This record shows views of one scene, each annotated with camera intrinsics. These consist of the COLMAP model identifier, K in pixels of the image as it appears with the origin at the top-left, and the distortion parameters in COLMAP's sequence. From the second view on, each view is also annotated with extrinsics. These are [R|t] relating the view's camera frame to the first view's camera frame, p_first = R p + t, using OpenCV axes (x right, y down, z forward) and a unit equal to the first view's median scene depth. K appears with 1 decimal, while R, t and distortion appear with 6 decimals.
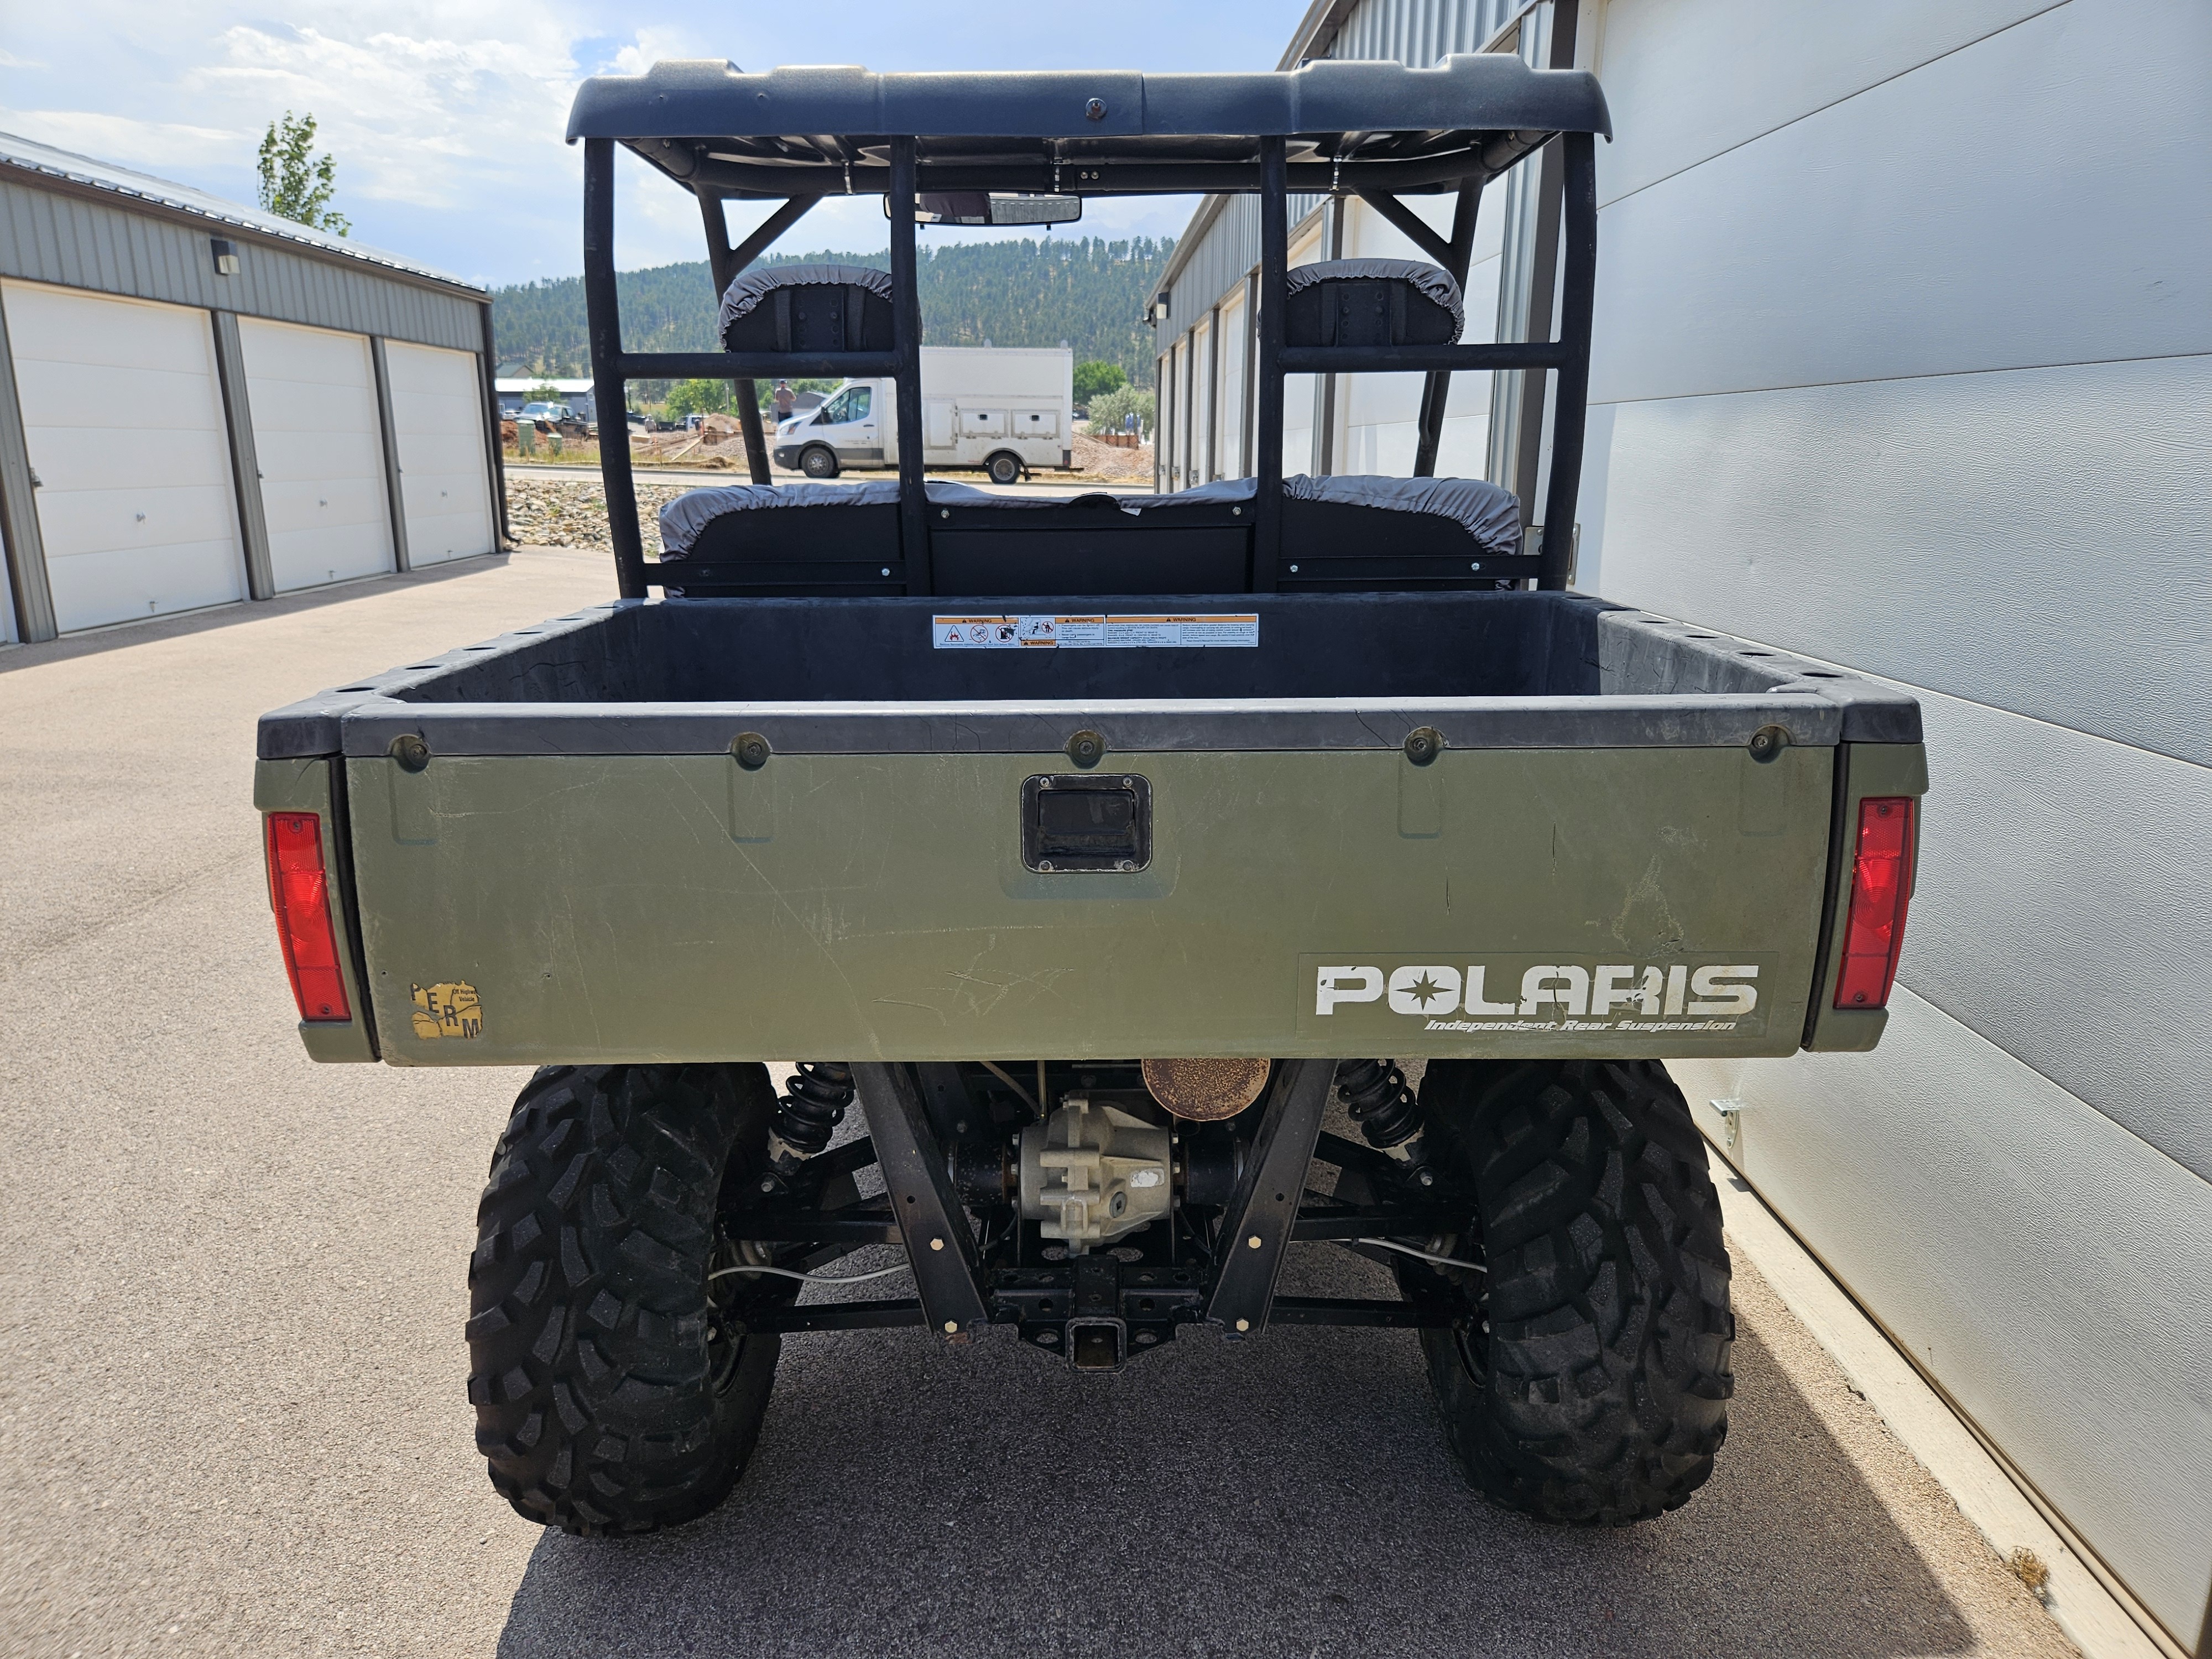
lens RADIAL K [[1493.7, 0, 1084.9], [0, 1493.7, 822.7], [0, 0, 1]] dist [0.081094, -0.066005]
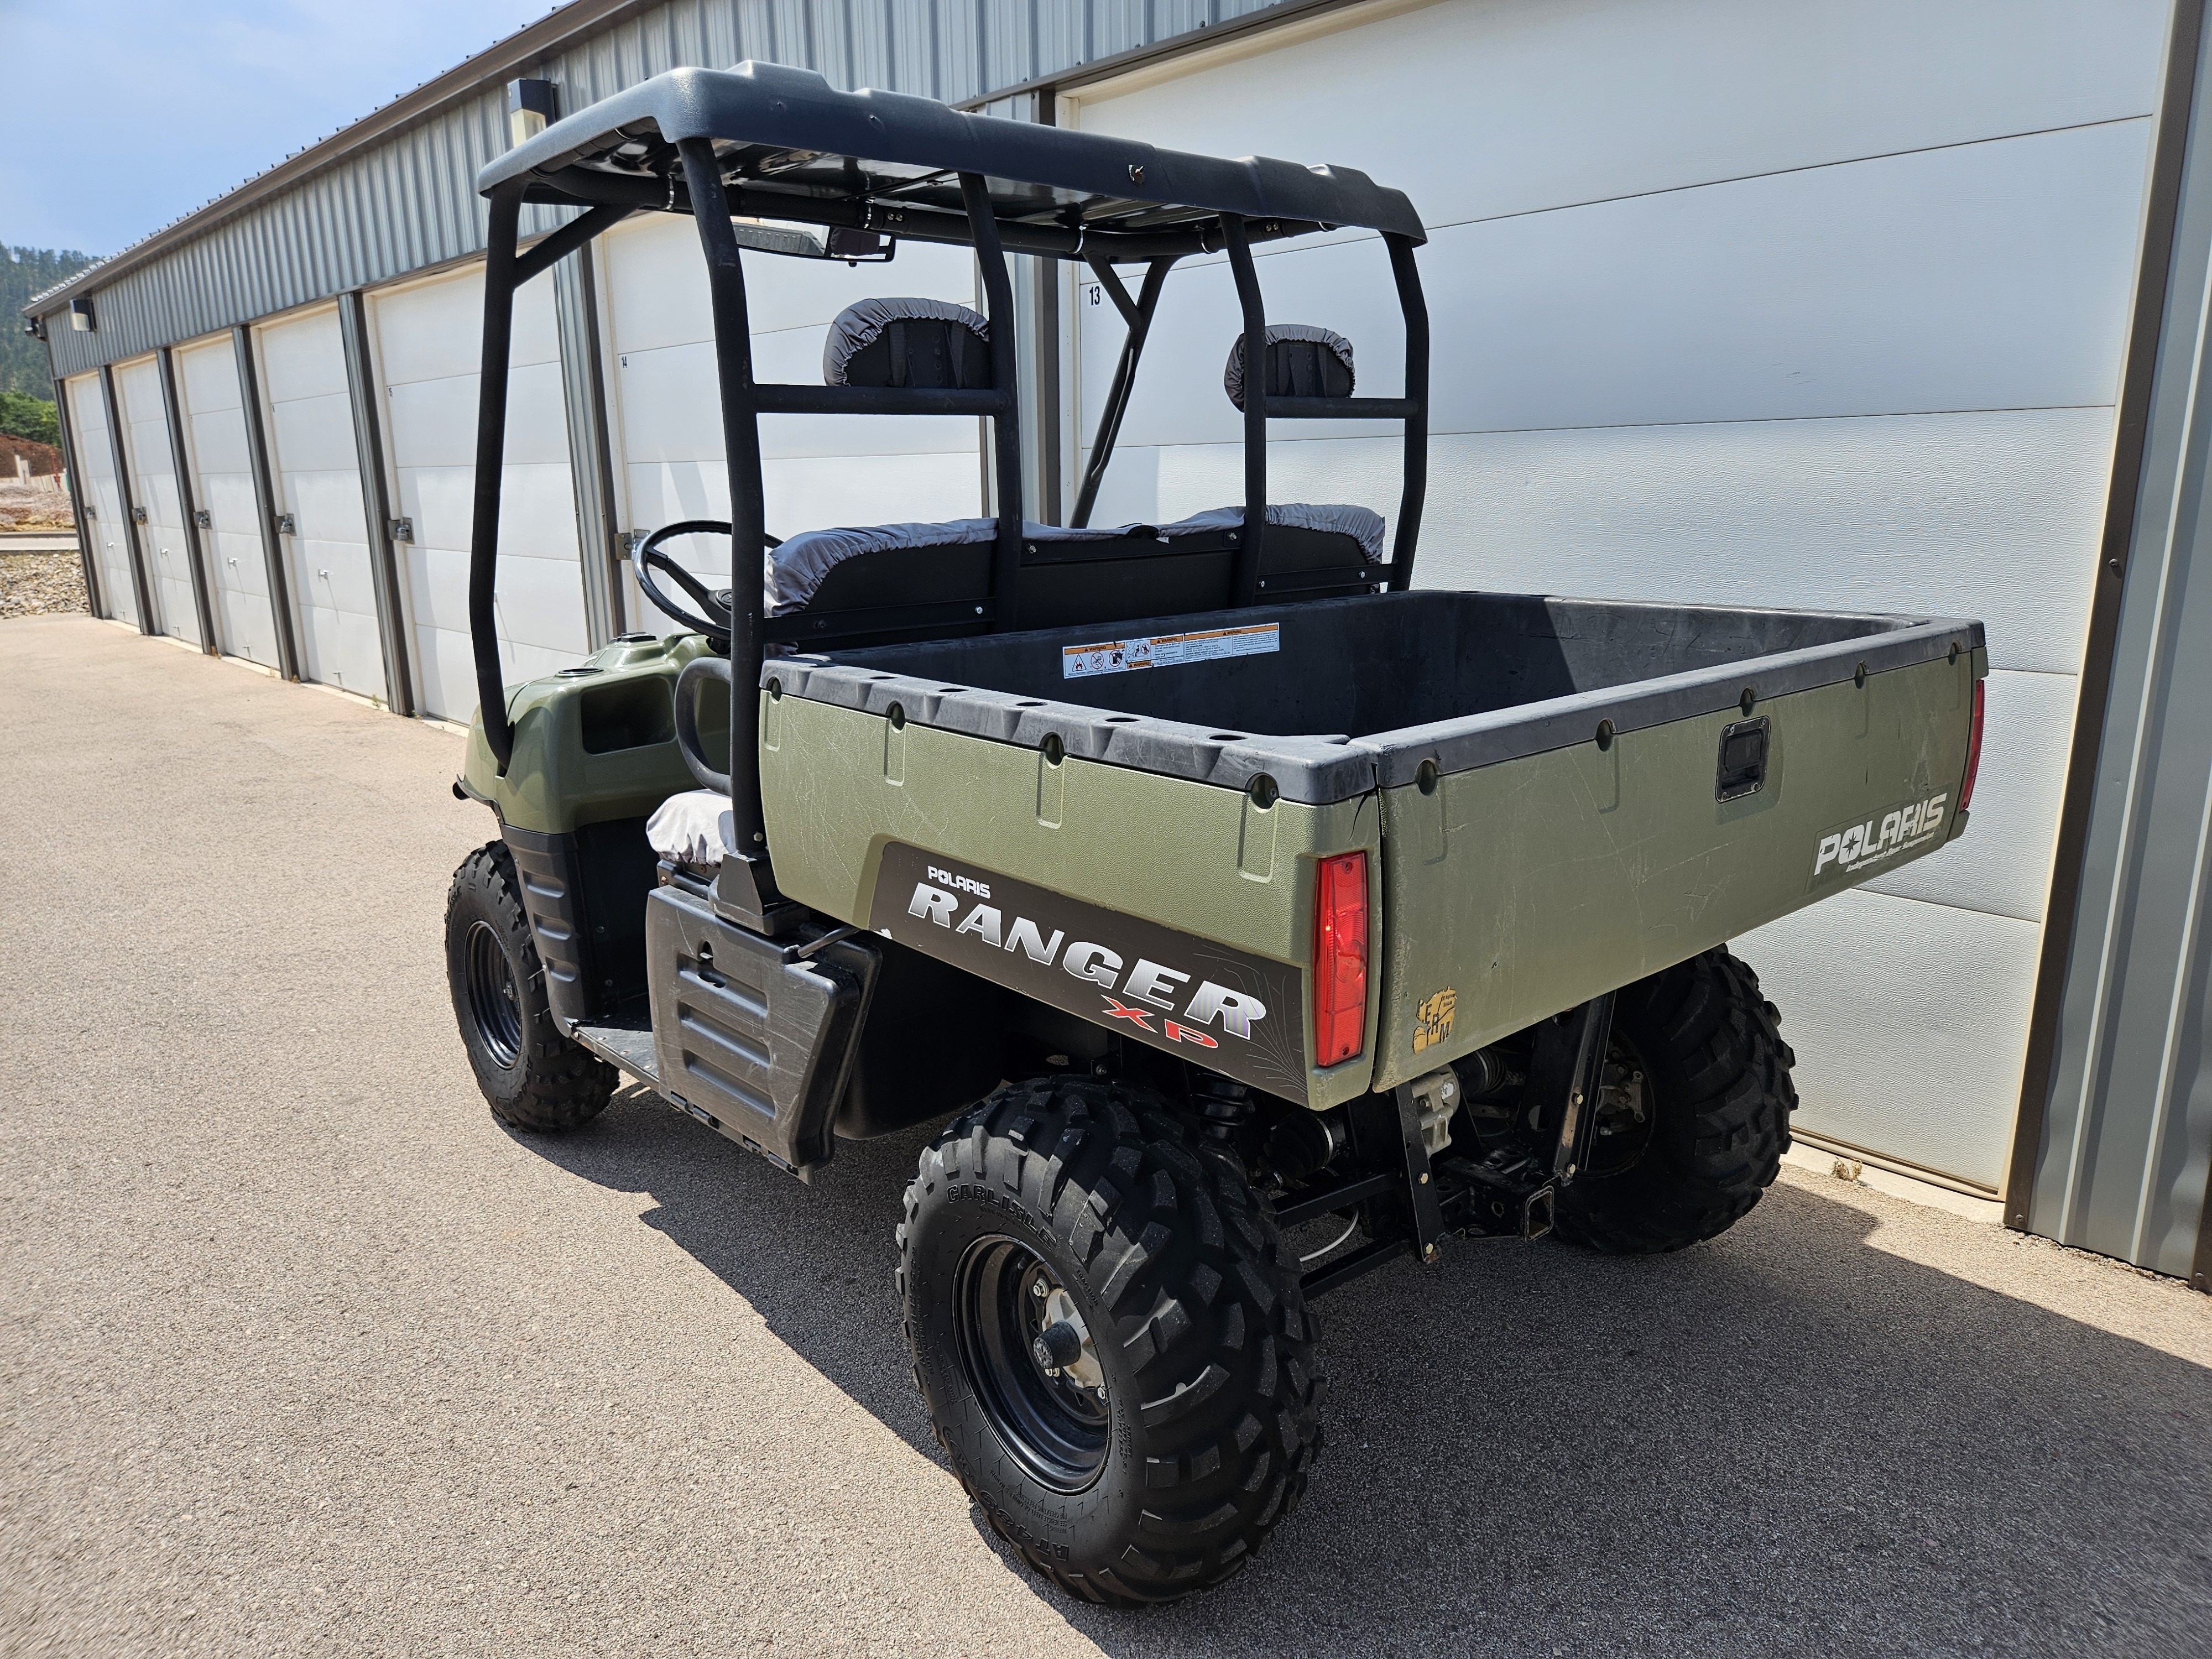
lens RADIAL K [[1503.3, 0, 1102.9], [0, 1503.3, 827.5], [0, 0, 1]] dist [0.076643, -0.068354]
pose [[0.744053, -0.158591, 0.649026, -0.767877], [0.173345, 0.983977, 0.041712, -0.055208], [-0.645242, 0.081470, 0.759622, 0.211125]]
